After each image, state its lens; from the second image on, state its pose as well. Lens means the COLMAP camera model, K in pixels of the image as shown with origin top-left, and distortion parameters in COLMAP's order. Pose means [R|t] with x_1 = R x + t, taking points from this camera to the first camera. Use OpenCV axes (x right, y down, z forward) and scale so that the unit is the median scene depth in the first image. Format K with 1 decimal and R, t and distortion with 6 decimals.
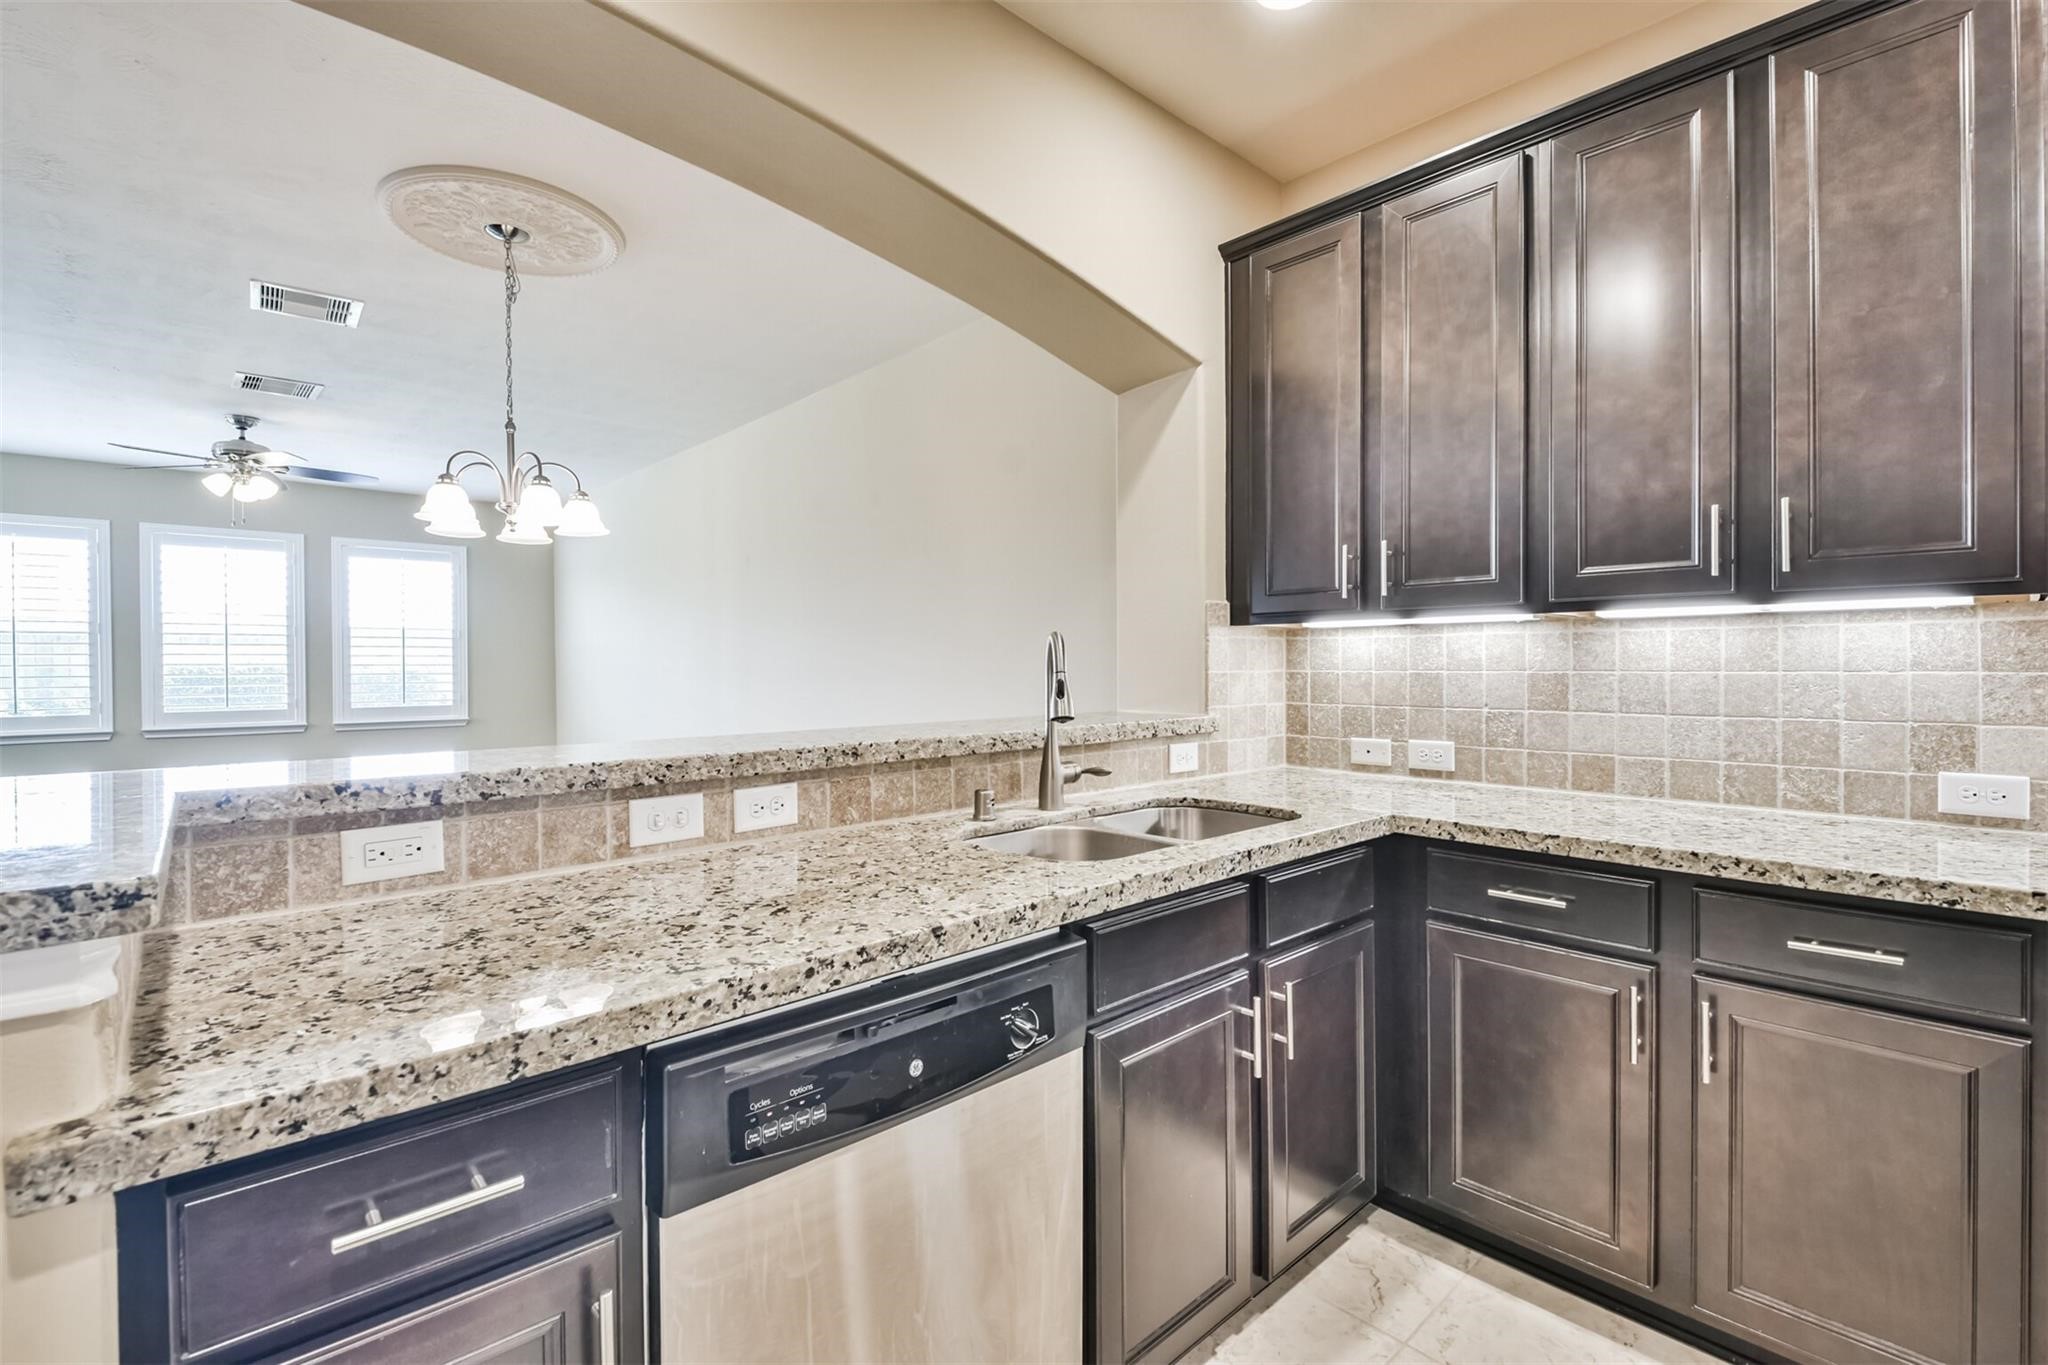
lens RADIAL K [[902.7, 0, 1030.8], [0, 902.7, 673.3], [0, 0, 1]] dist [0.042267, -0.031500]
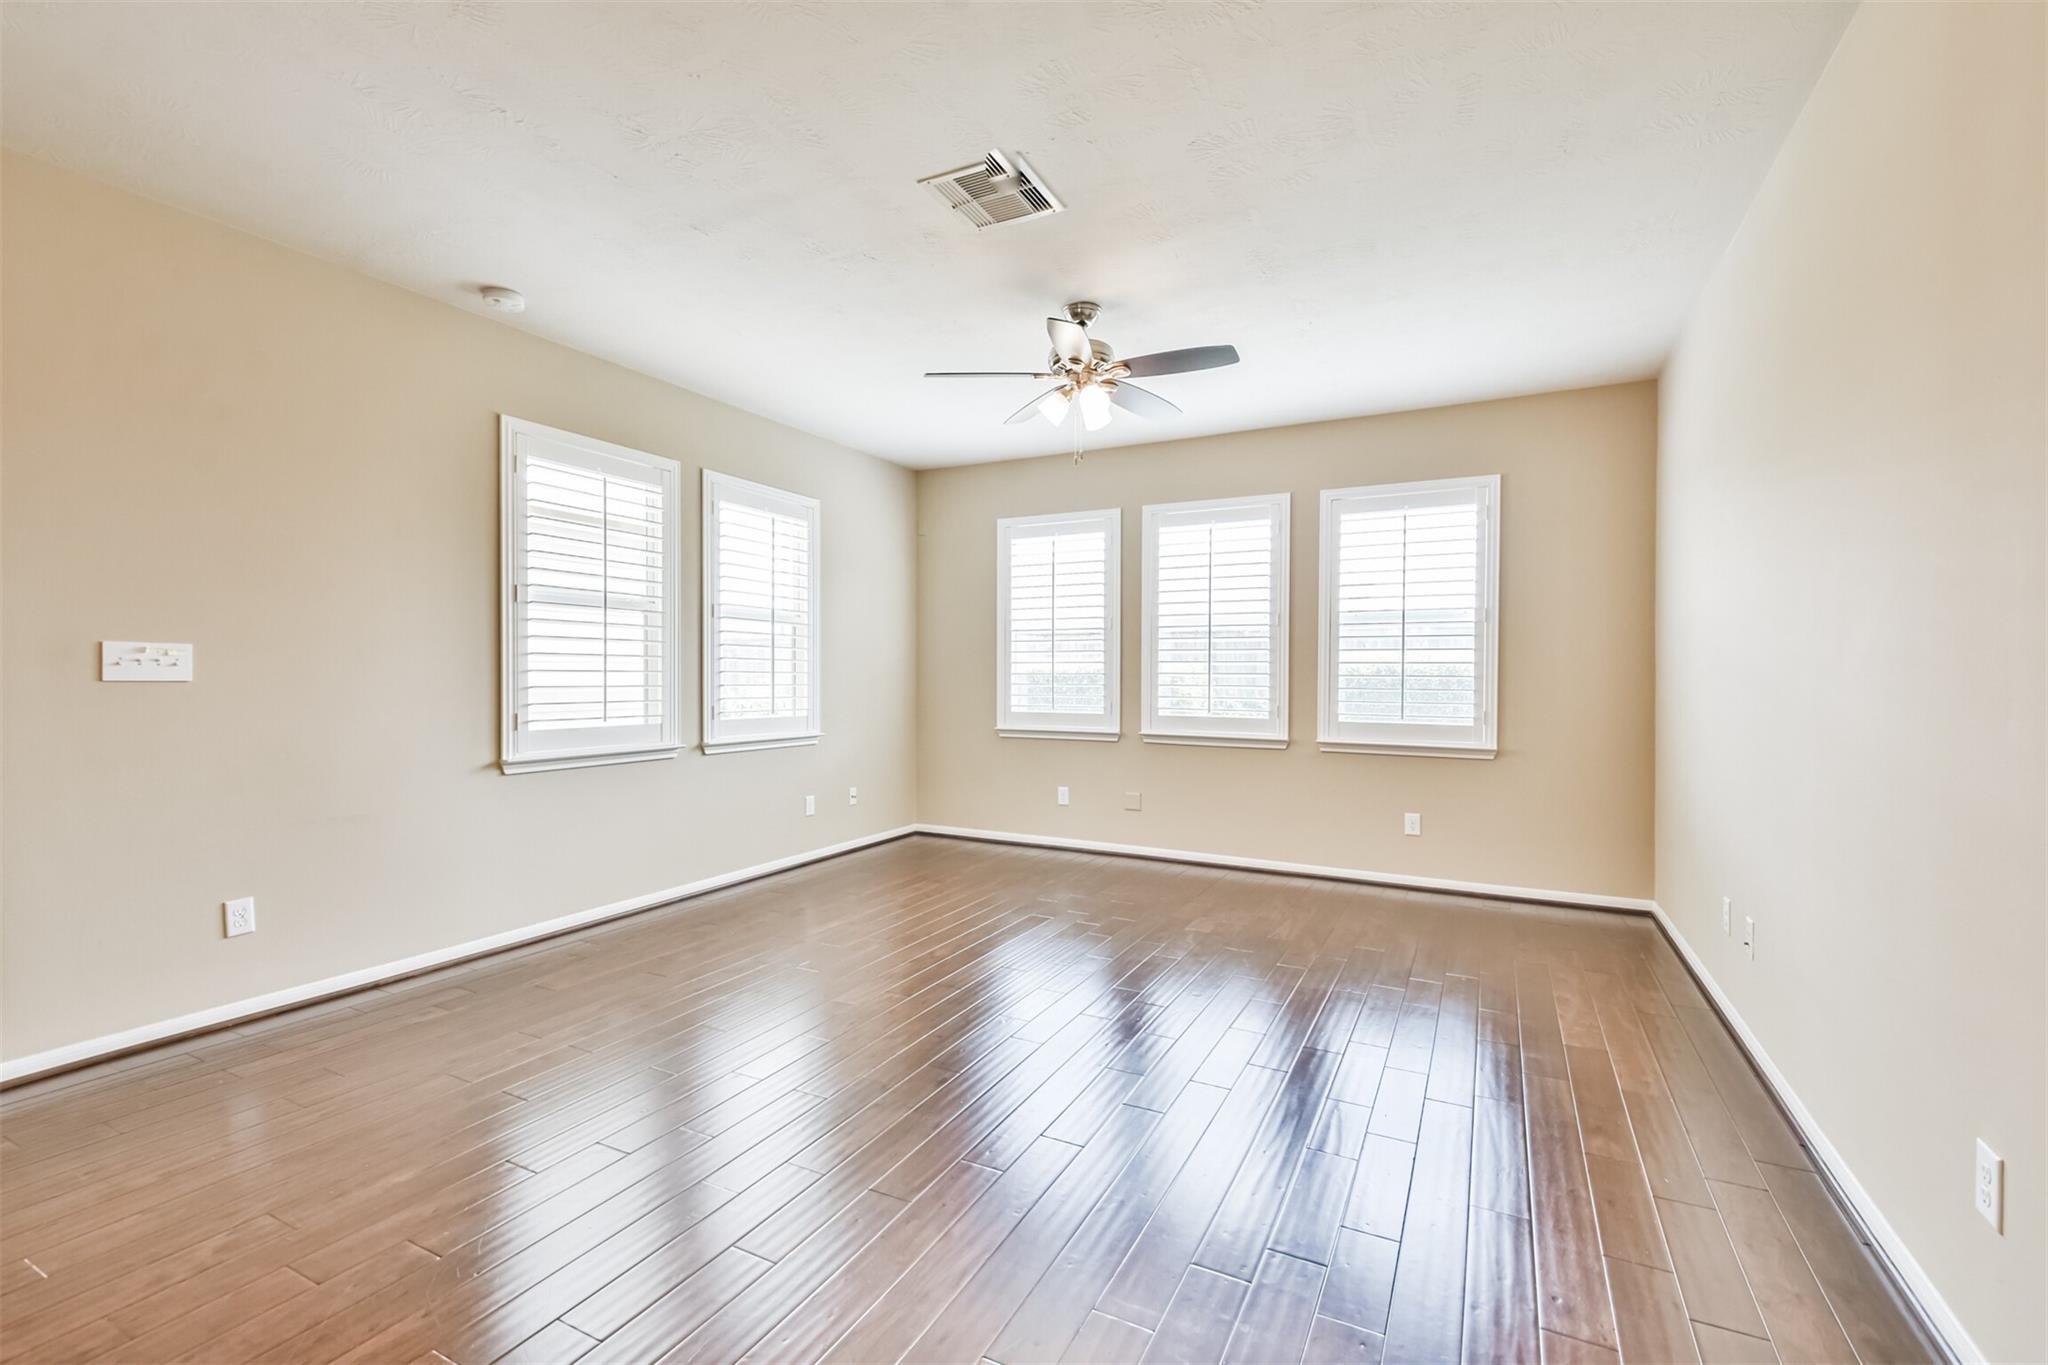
lens RADIAL K [[887.6, 0, 1029.0], [0, 887.6, 659.8], [0, 0, 1]] dist [0.049426, -0.031510]
pose [[0.342277, -0.009997, -0.939546, -0.617681], [-0.016909, 0.999716, -0.016797, 0.019428], [0.939447, 0.021636, 0.342011, 2.012113]]
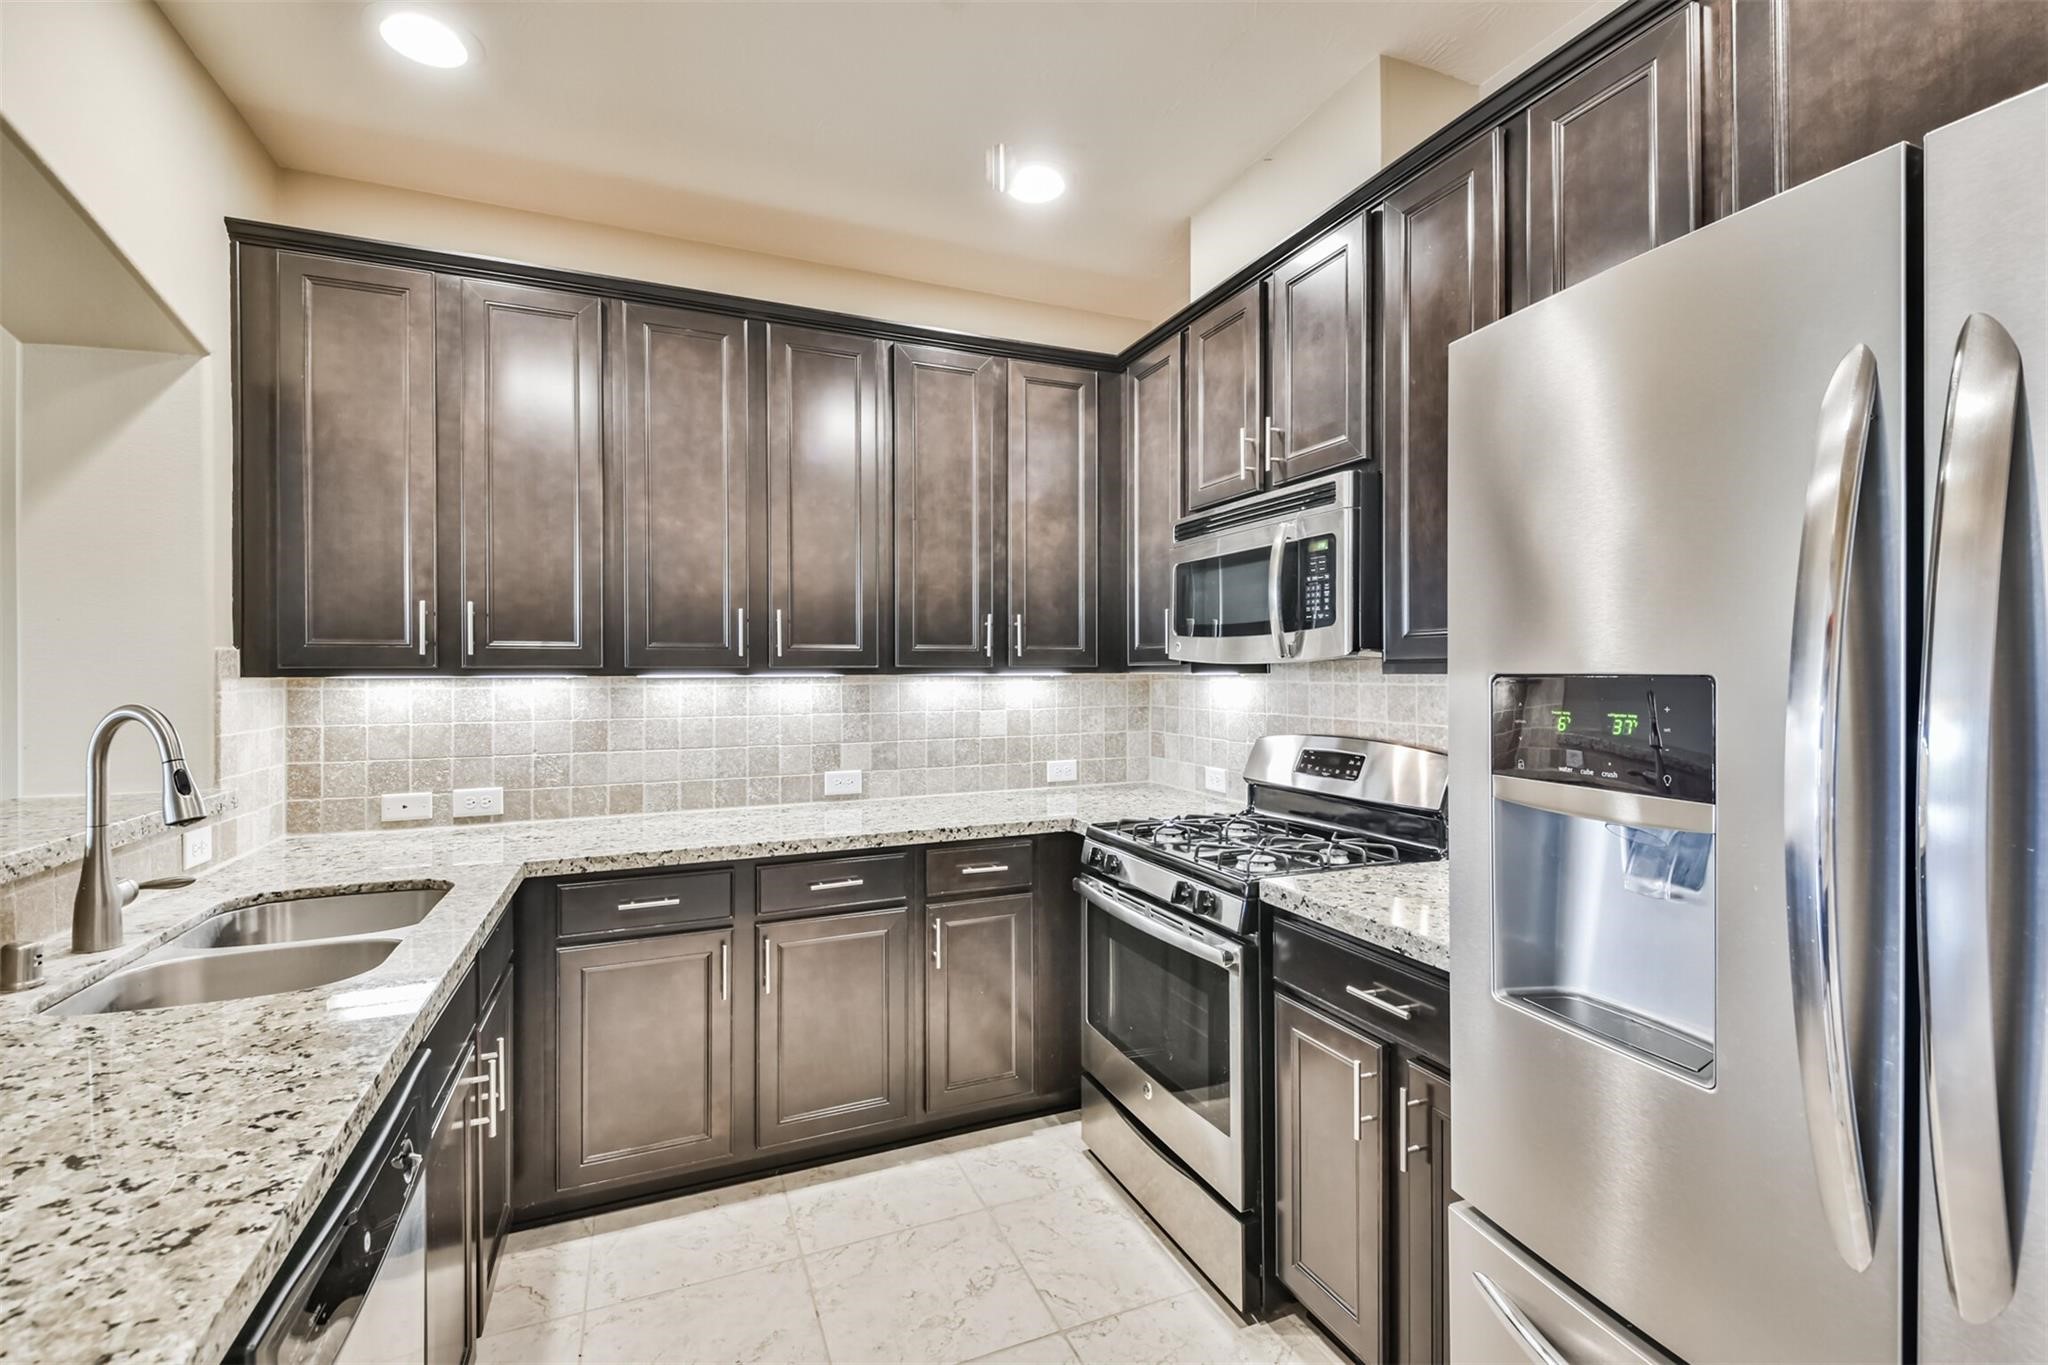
lens RADIAL K [[886.1, 0, 1027.6], [0, 886.1, 675.3], [0, 0, 1]] dist [0.052171, -0.030658]
pose [[0.346337, 0.000434, 0.938110, -0.420366], [0.011411, 0.999924, -0.004675, -0.058721], [-0.938041, 0.012324, 0.346305, 0.055523]]
